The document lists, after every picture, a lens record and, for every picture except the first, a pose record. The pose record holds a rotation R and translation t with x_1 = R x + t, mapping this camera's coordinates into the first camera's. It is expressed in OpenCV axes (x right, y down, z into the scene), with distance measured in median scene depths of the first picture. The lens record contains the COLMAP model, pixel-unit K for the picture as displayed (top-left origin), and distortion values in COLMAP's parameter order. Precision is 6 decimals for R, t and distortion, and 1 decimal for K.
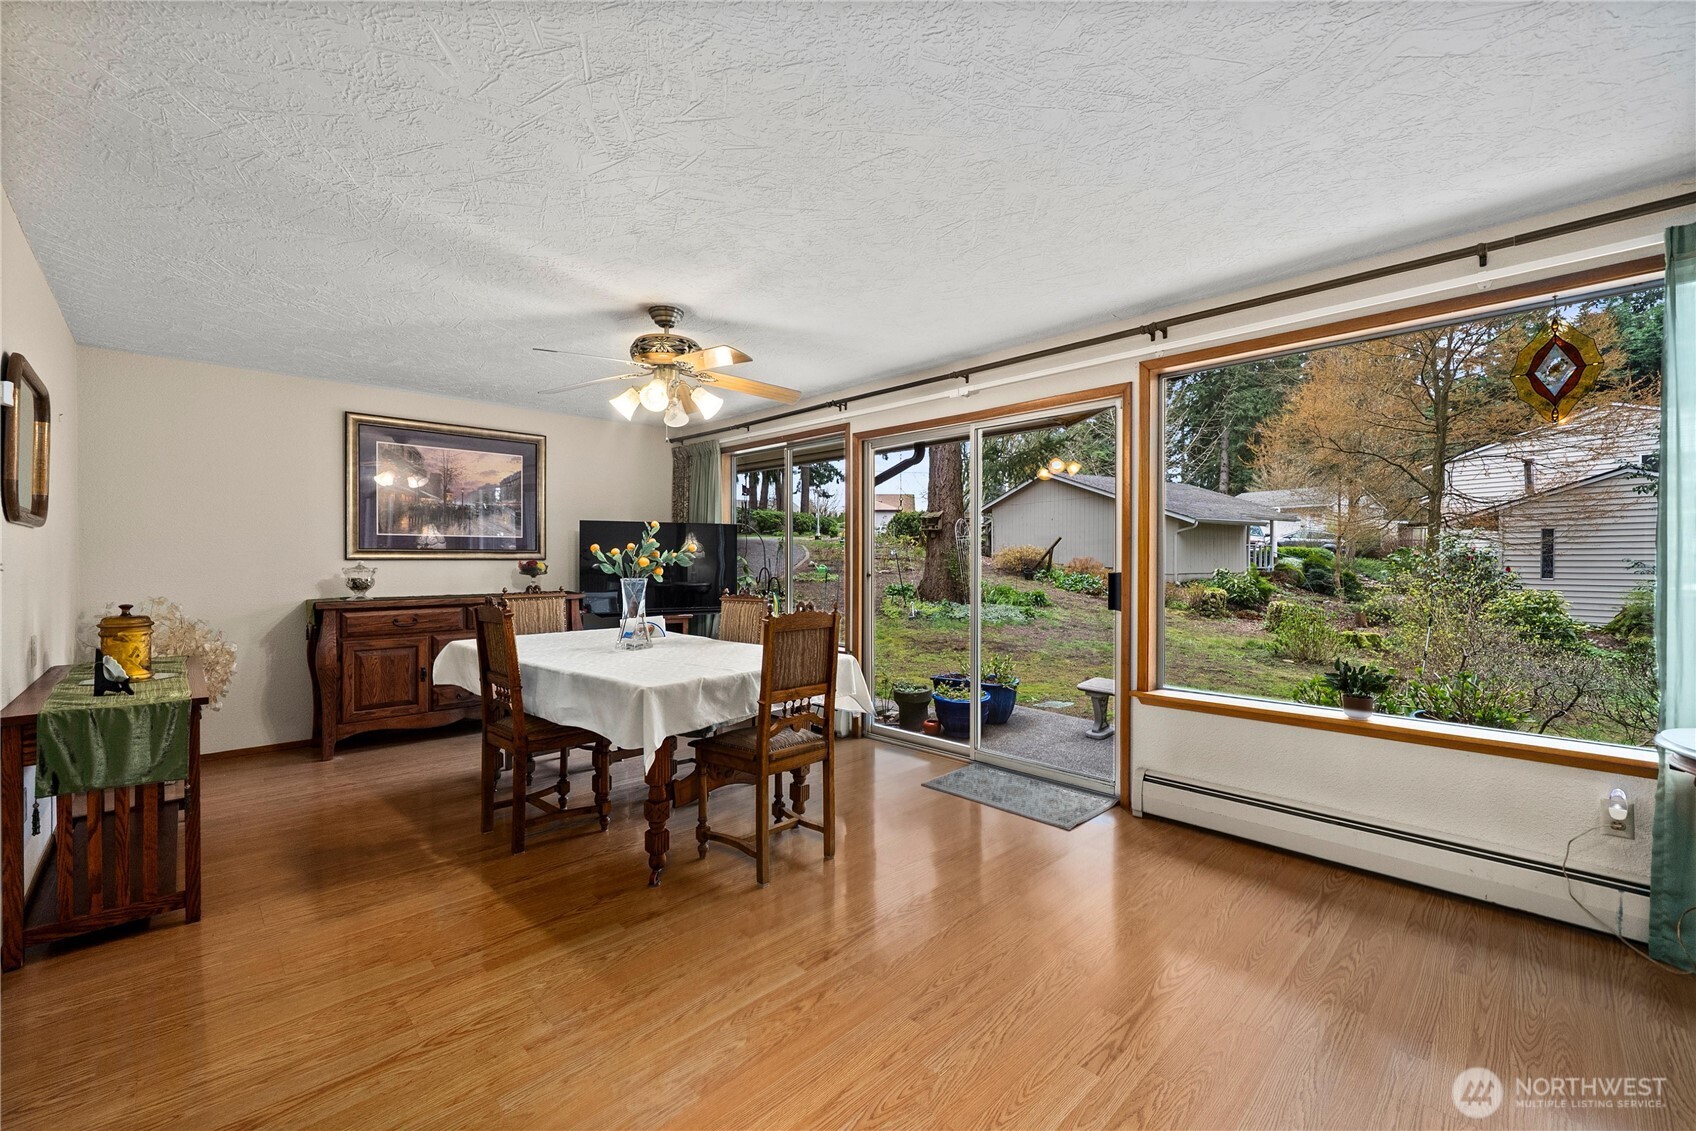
lens RADIAL K [[693.1, 0, 845.9], [0, 693.1, 558.5], [0, 0, 1]] dist [-0.000191, -0.000005]
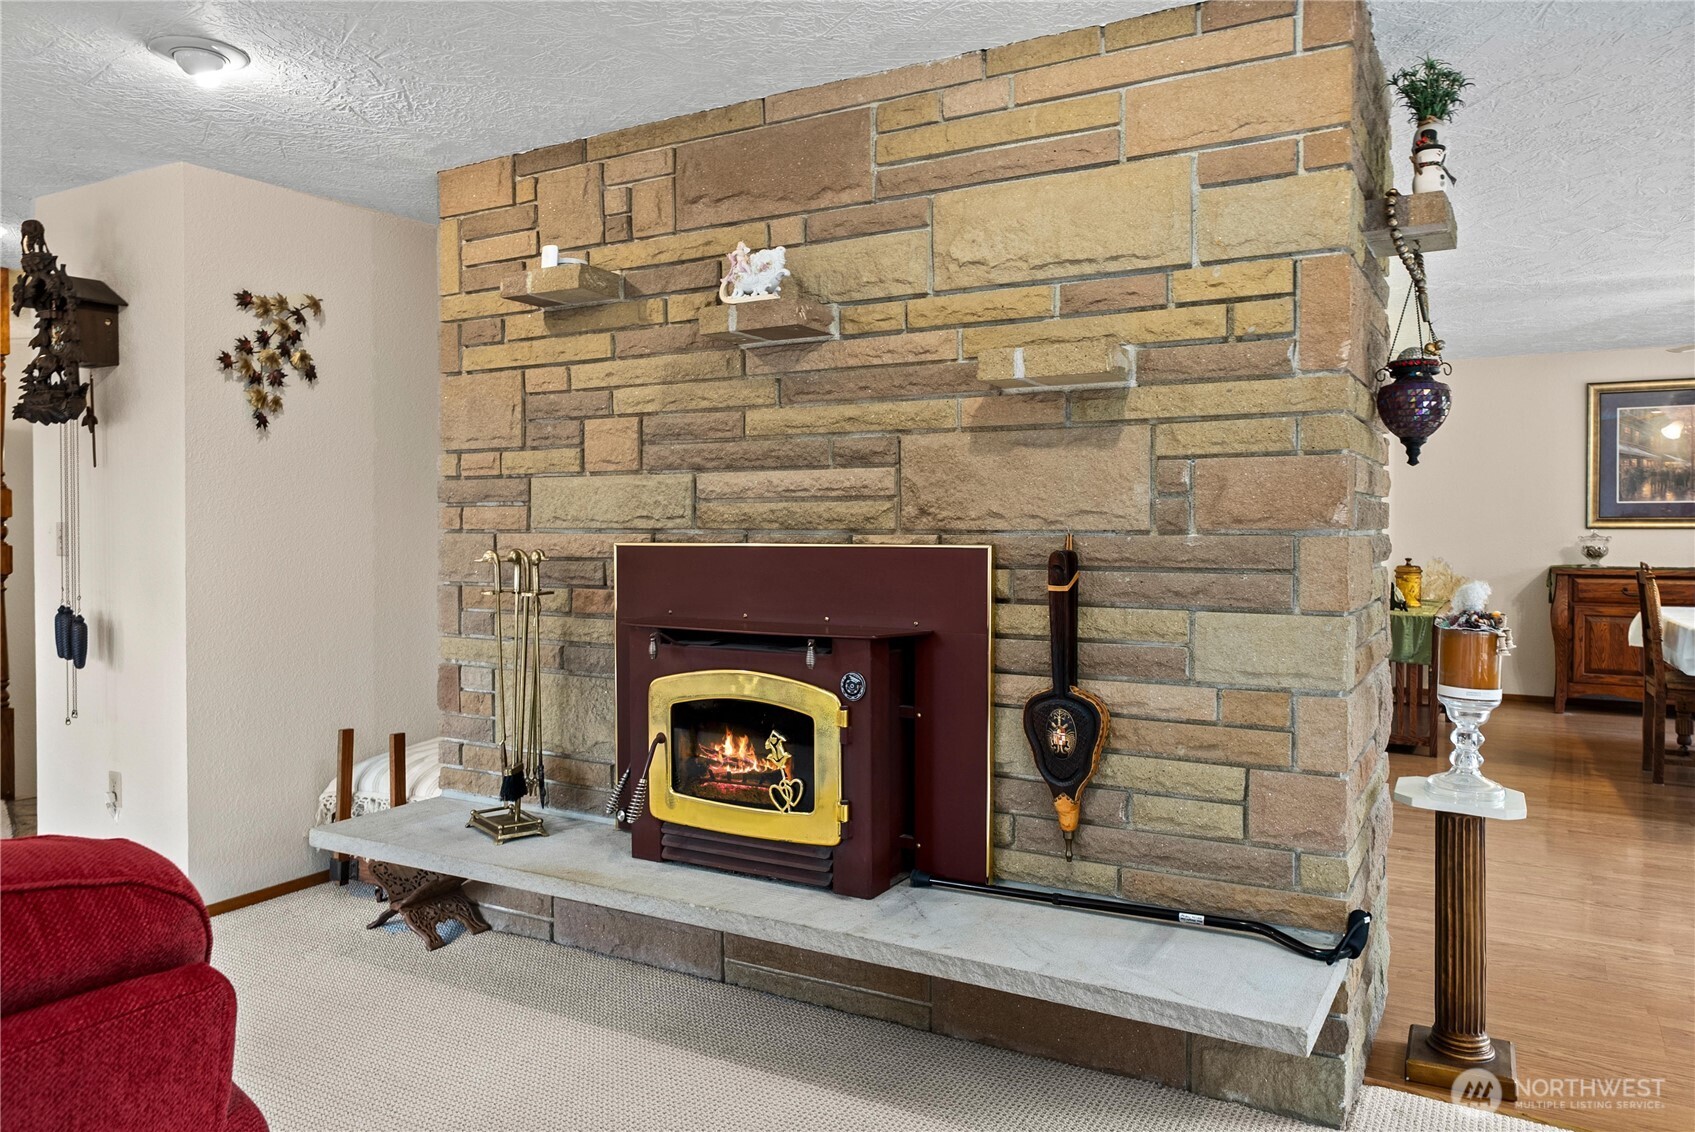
lens RADIAL K [[1166.3, 0, 847.5], [0, 1166.3, 566.0], [0, 0, 1]] dist [0.001440, 0.000789]
pose [[0.274201, 0.036165, -0.960992, 0.668327], [0.001836, 0.999271, 0.038129, -0.010597], [0.961671, -0.012219, 0.273935, -0.547747]]
